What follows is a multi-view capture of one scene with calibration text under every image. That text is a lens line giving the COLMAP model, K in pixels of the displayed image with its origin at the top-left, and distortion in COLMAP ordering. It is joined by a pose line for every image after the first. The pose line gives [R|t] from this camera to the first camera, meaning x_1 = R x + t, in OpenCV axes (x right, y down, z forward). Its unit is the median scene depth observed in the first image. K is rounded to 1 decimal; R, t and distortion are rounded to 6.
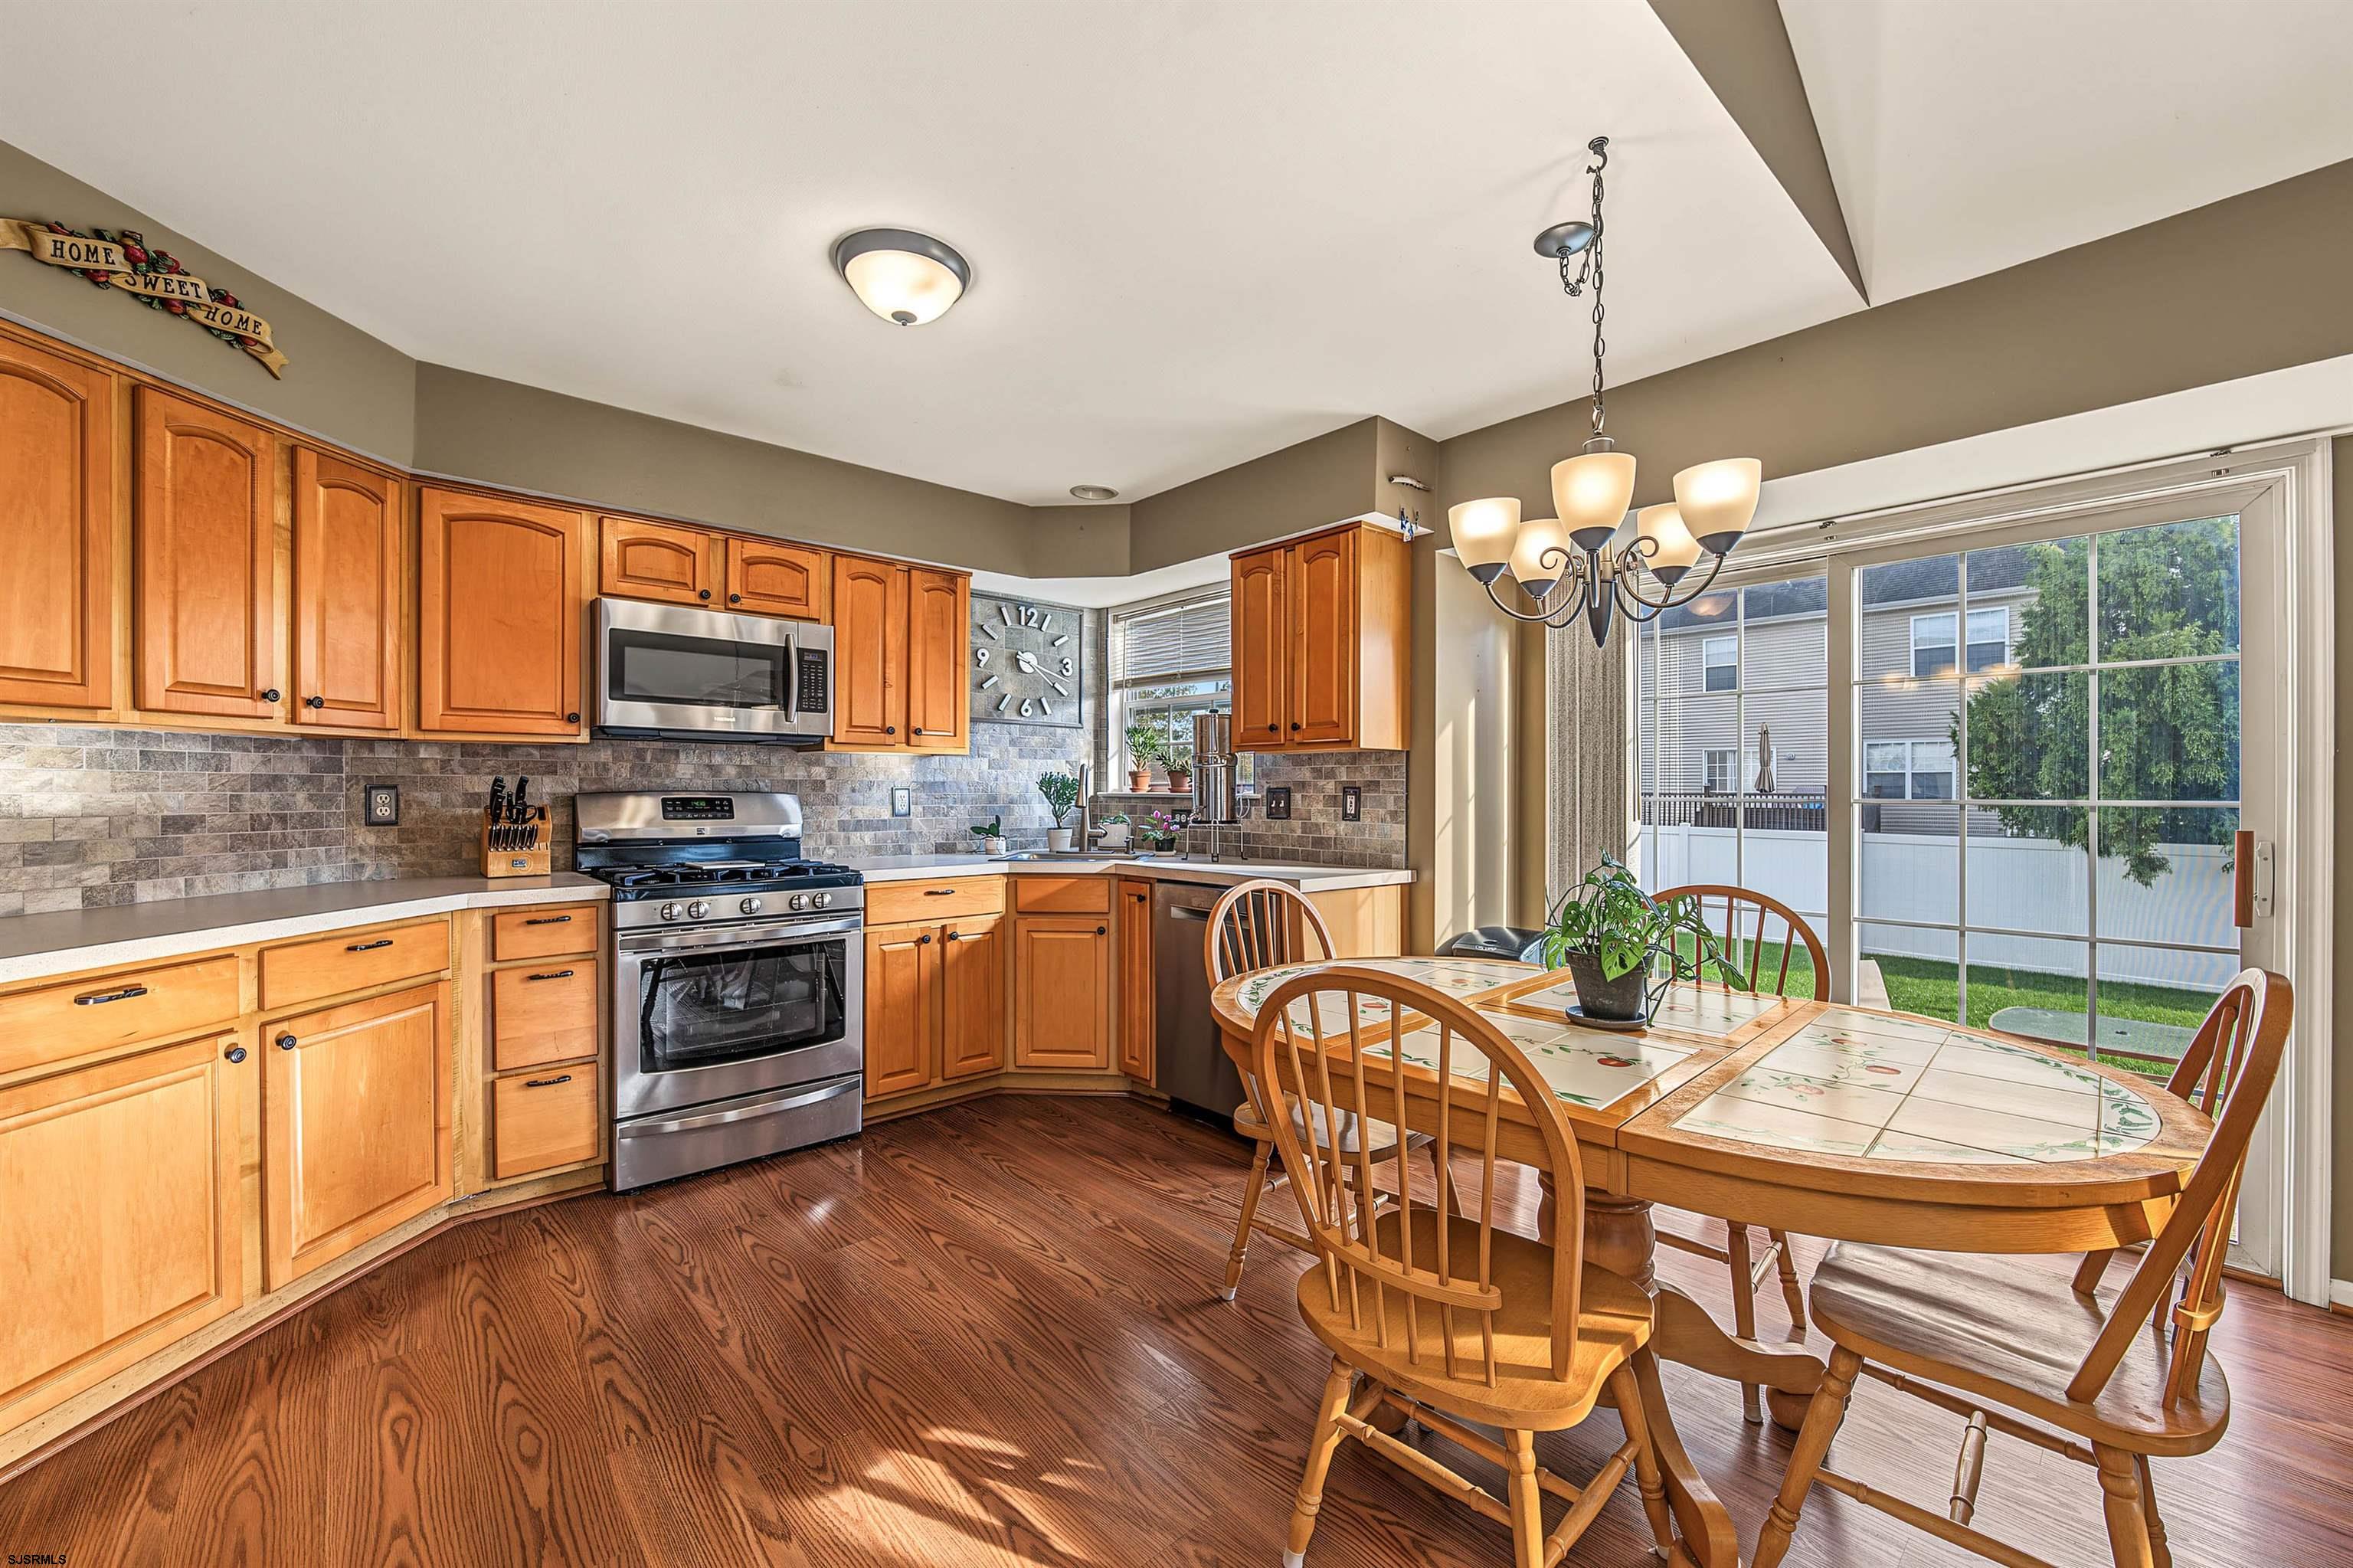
lens RADIAL K [[926.5, 0, 1169.5], [0, 926.5, 790.0], [0, 0, 1]] dist [-0.006692, -0.000756]
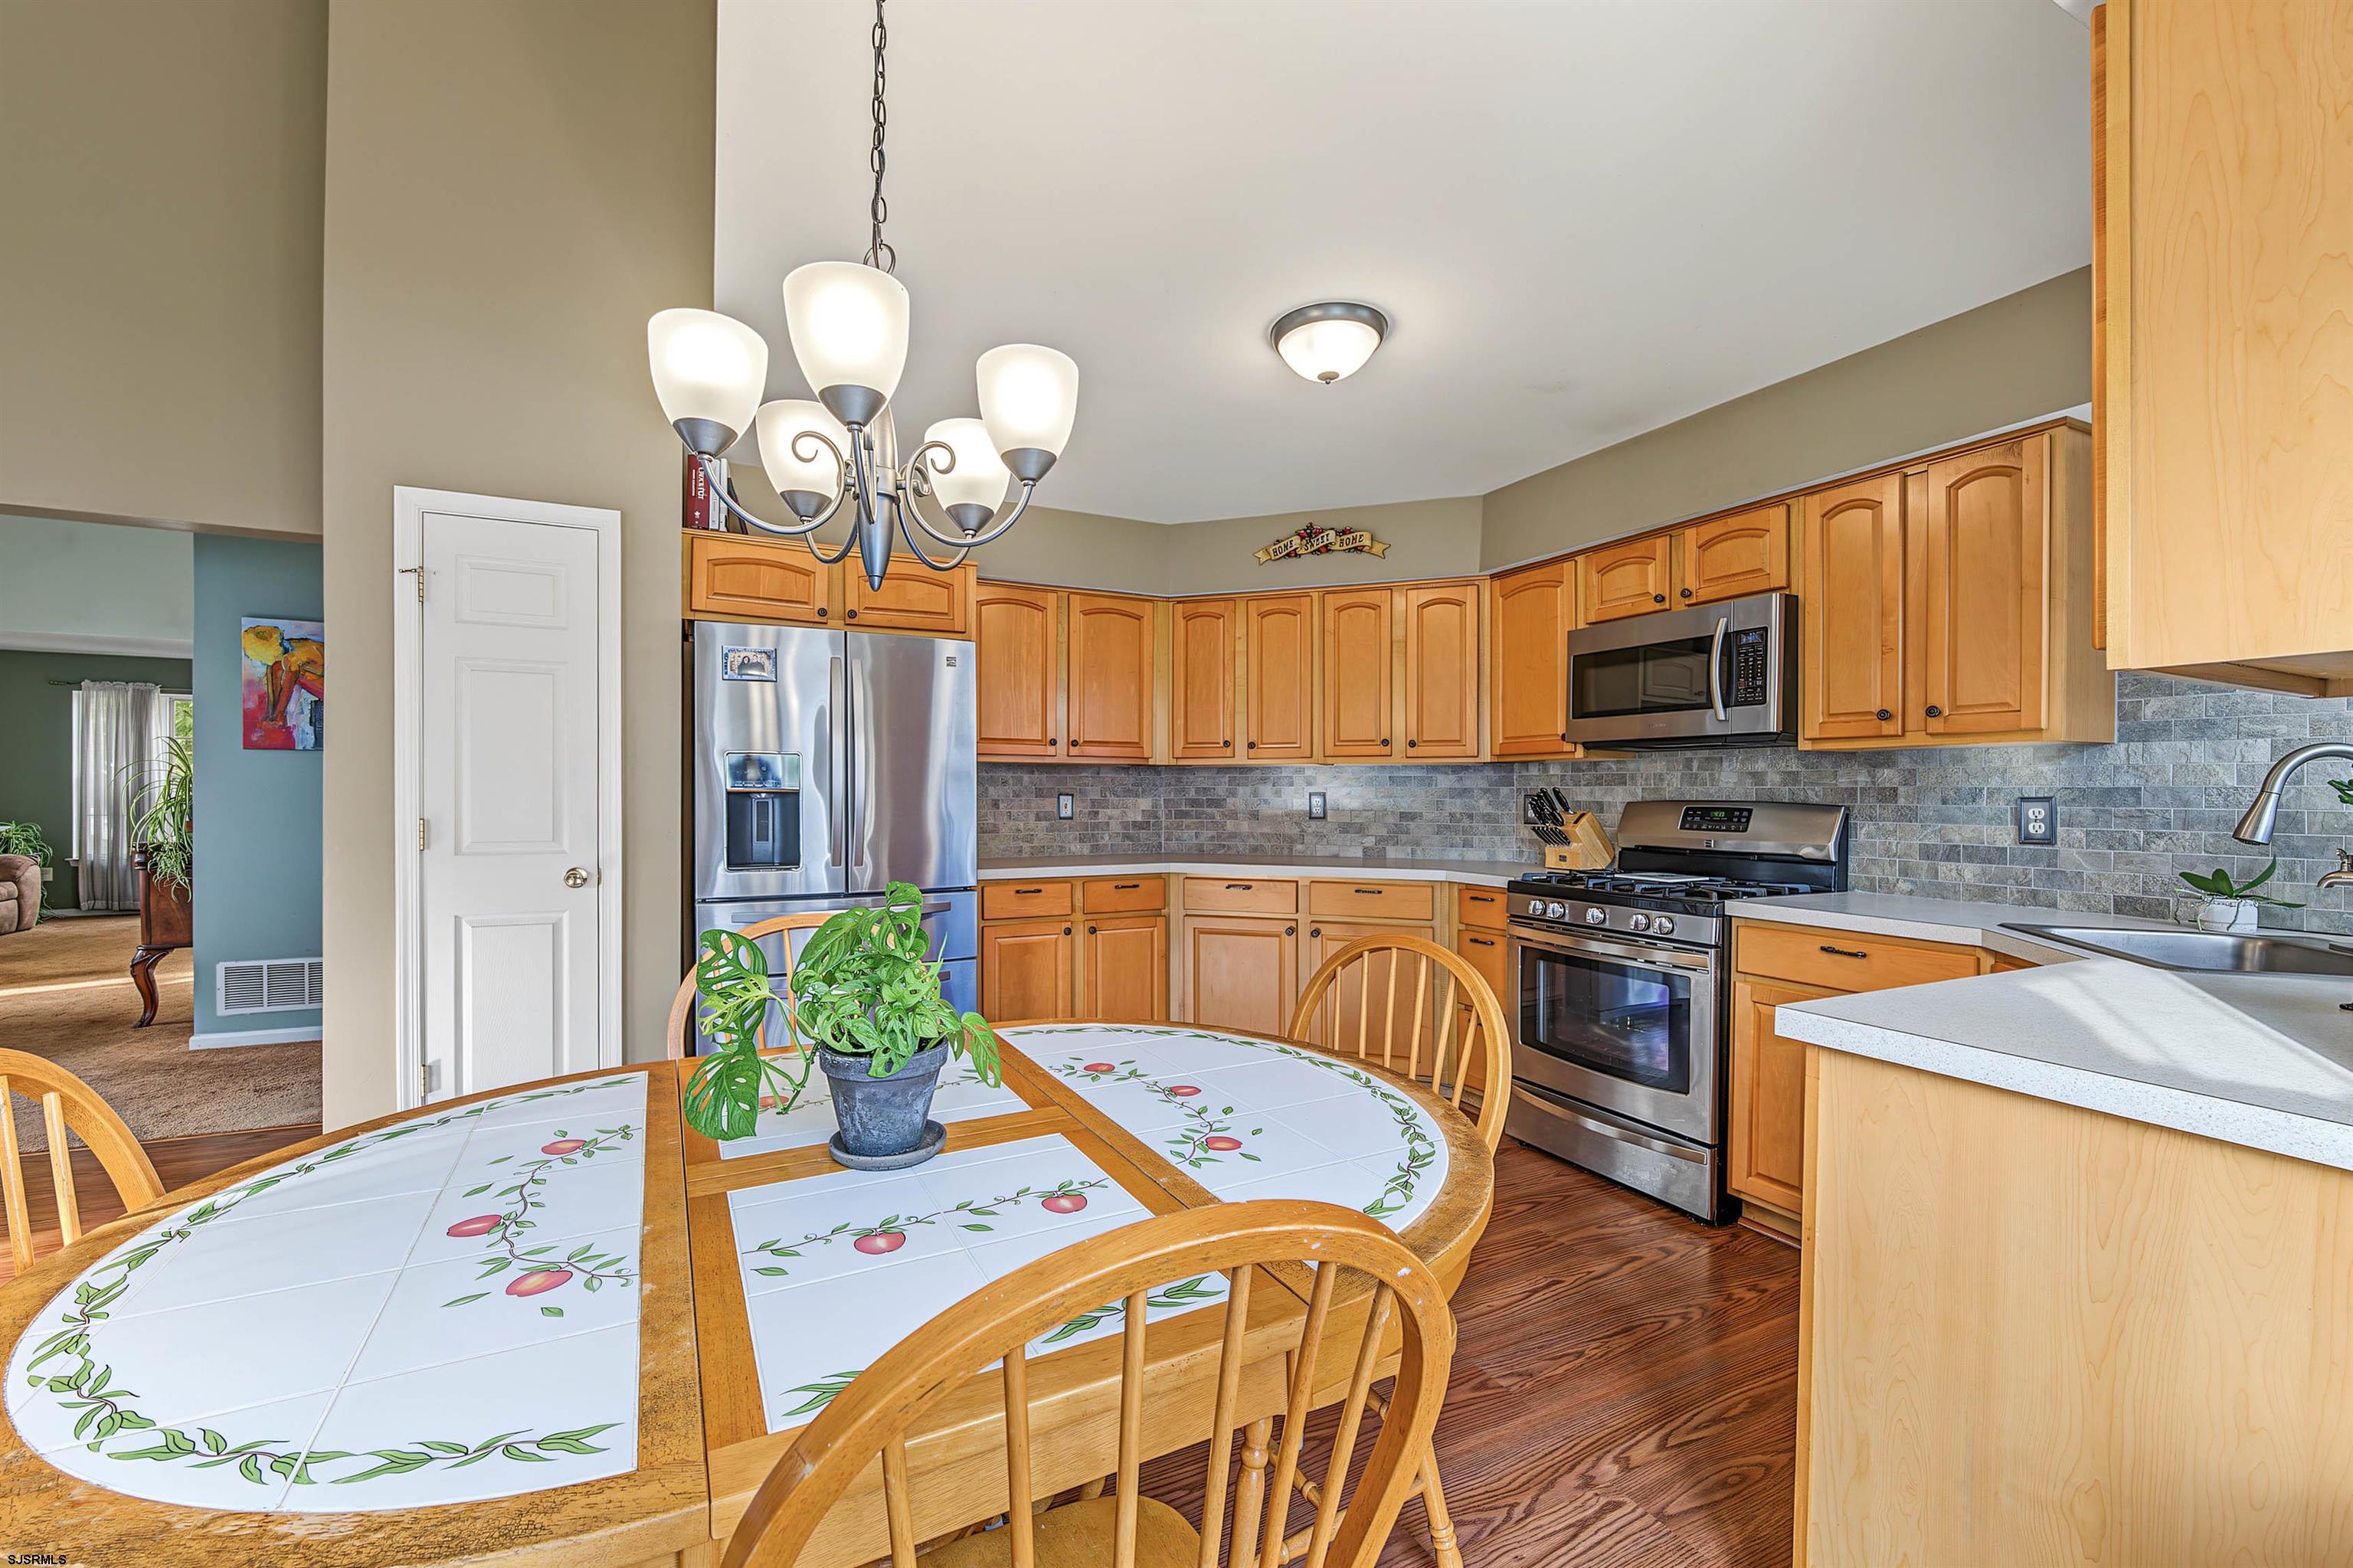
lens RADIAL K [[926.5, 0, 1181.5], [0, 926.5, 806.3], [0, 0, 1]] dist [-0.006692, -0.000756]
pose [[-0.264691, 0.008506, -0.964296, 0.602183], [-0.006955, 0.999918, 0.010729, 0.000644], [0.964308, 0.009546, -0.264610, 0.819524]]
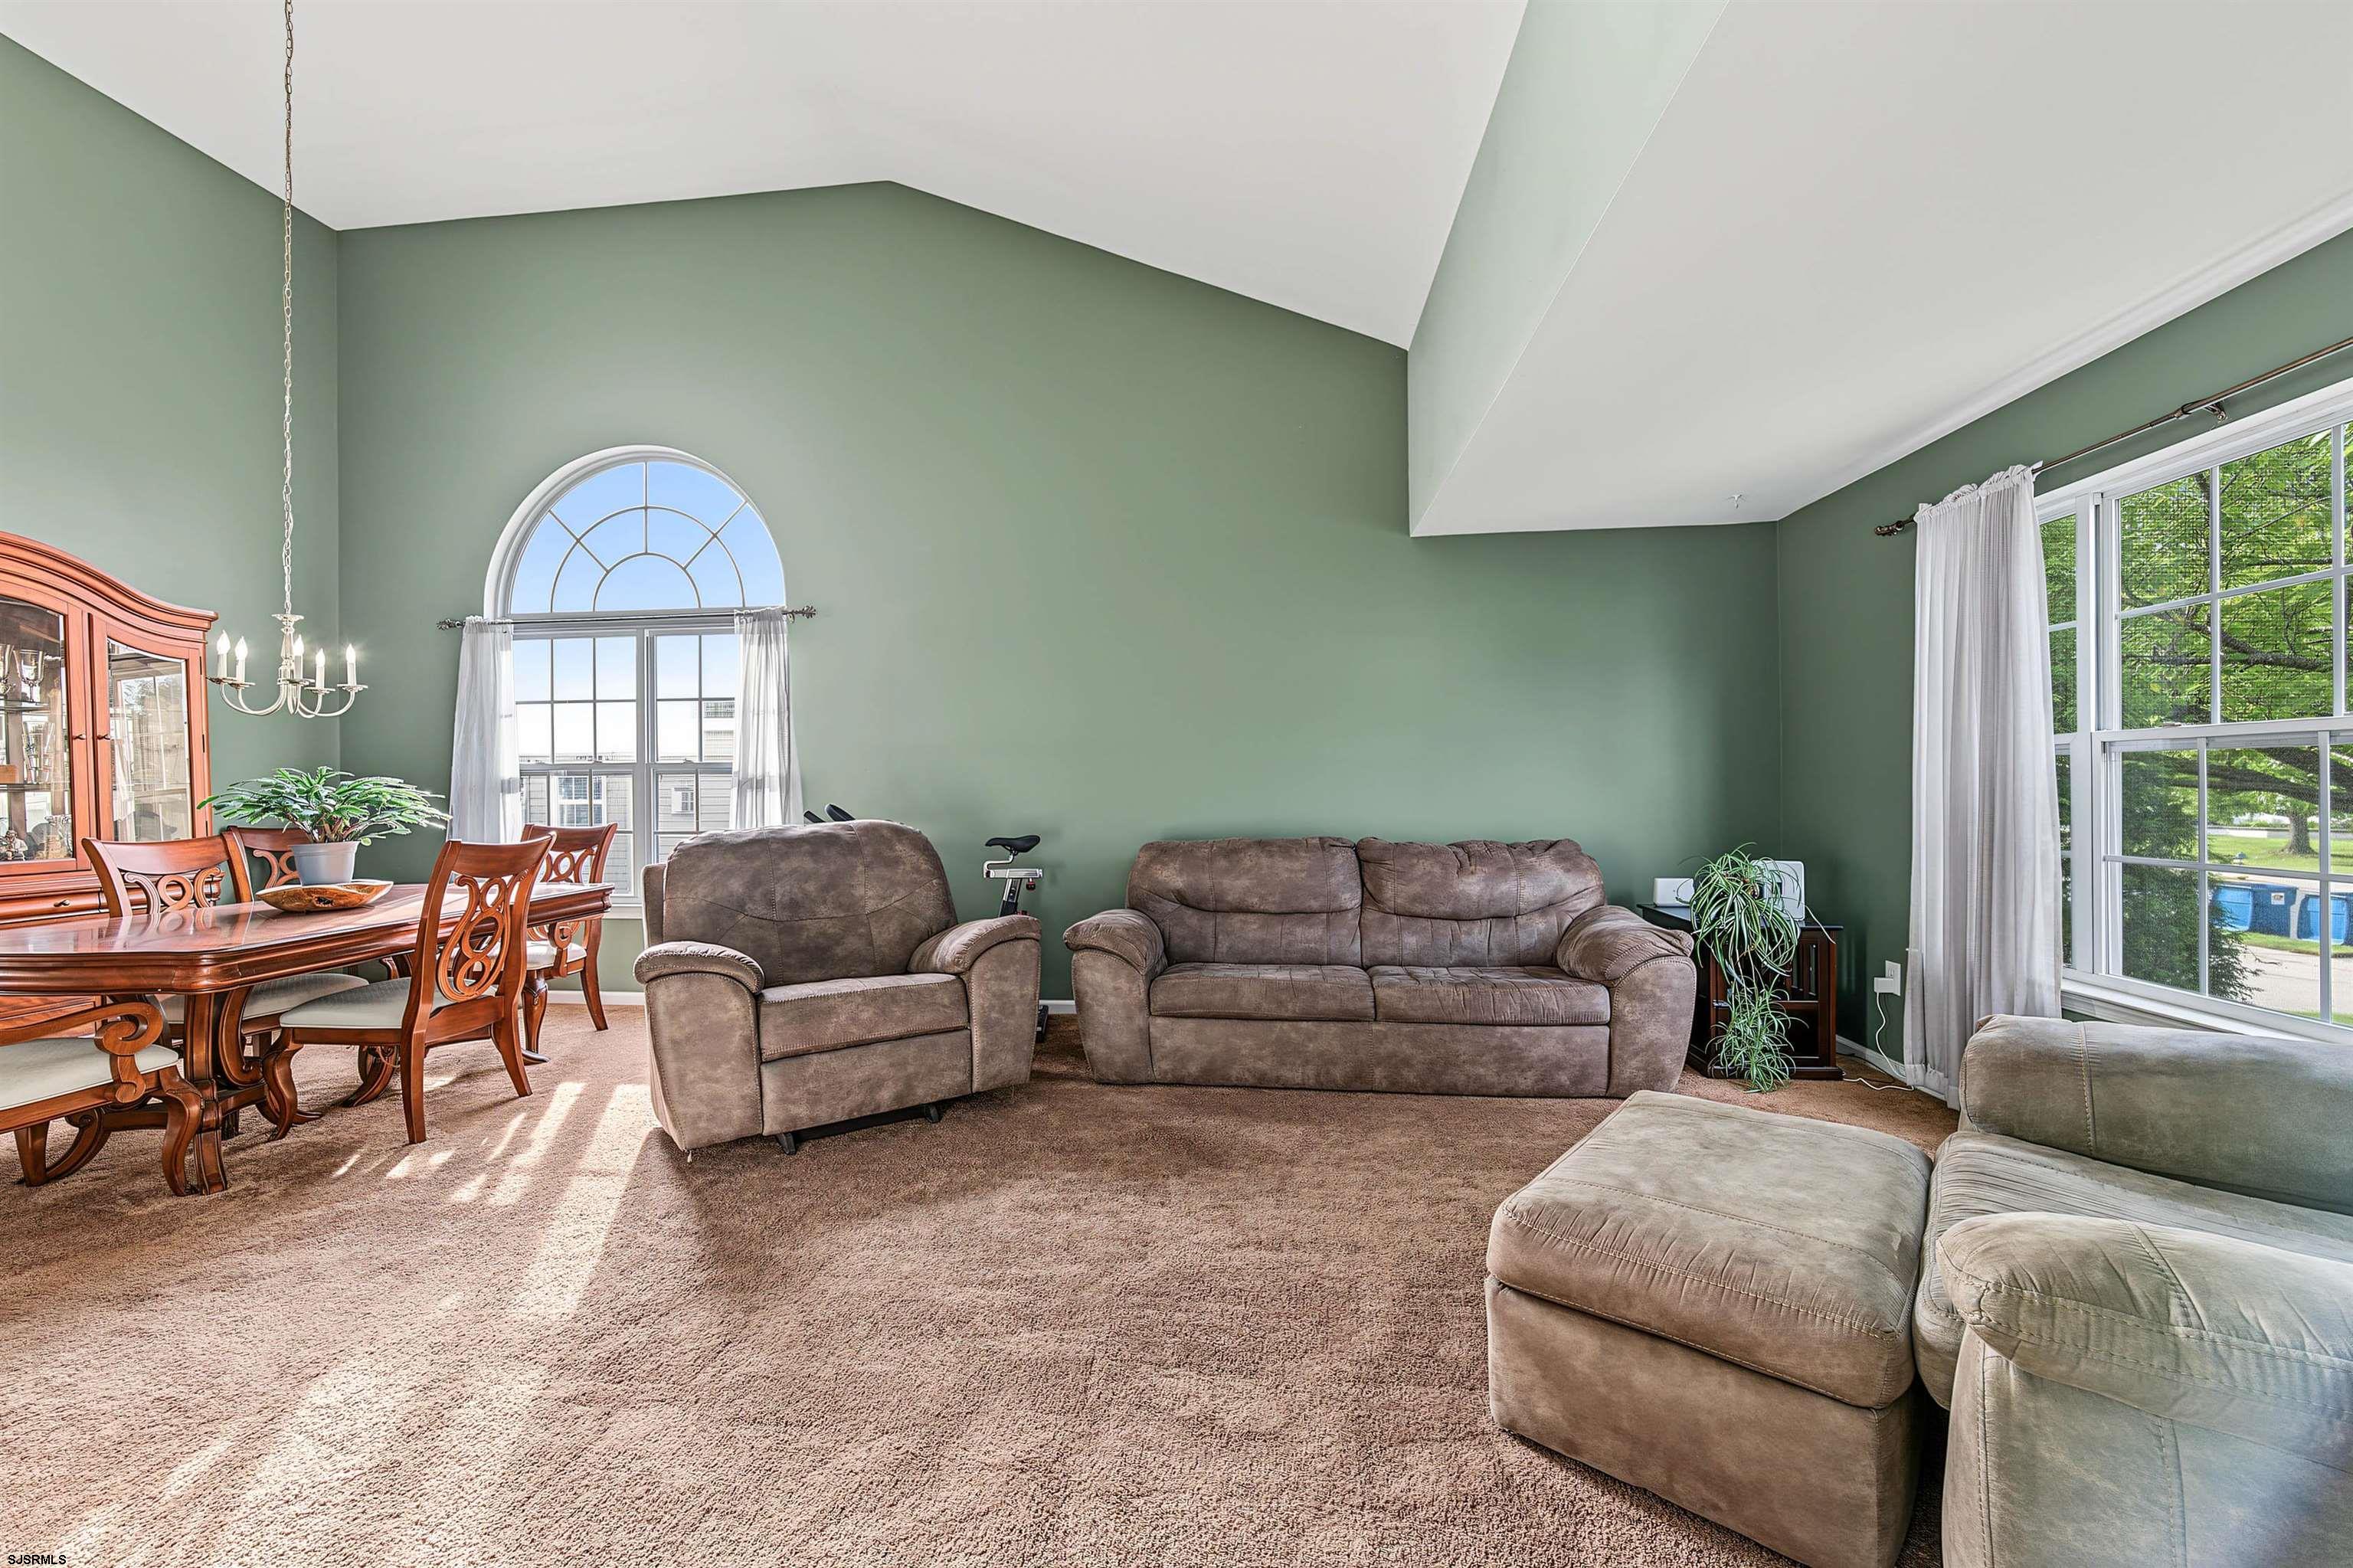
lens RADIAL K [[926.5, 0, 1166.9], [0, 926.5, 785.9], [0, 0, 1]] dist [-0.006692, -0.000756]
pose [[-0.671809, 0.001170, 0.740724, -1.300190], [0.006020, 0.999974, 0.003881, 0.000507], [-0.740700, 0.007066, -0.671799, -1.574772]]
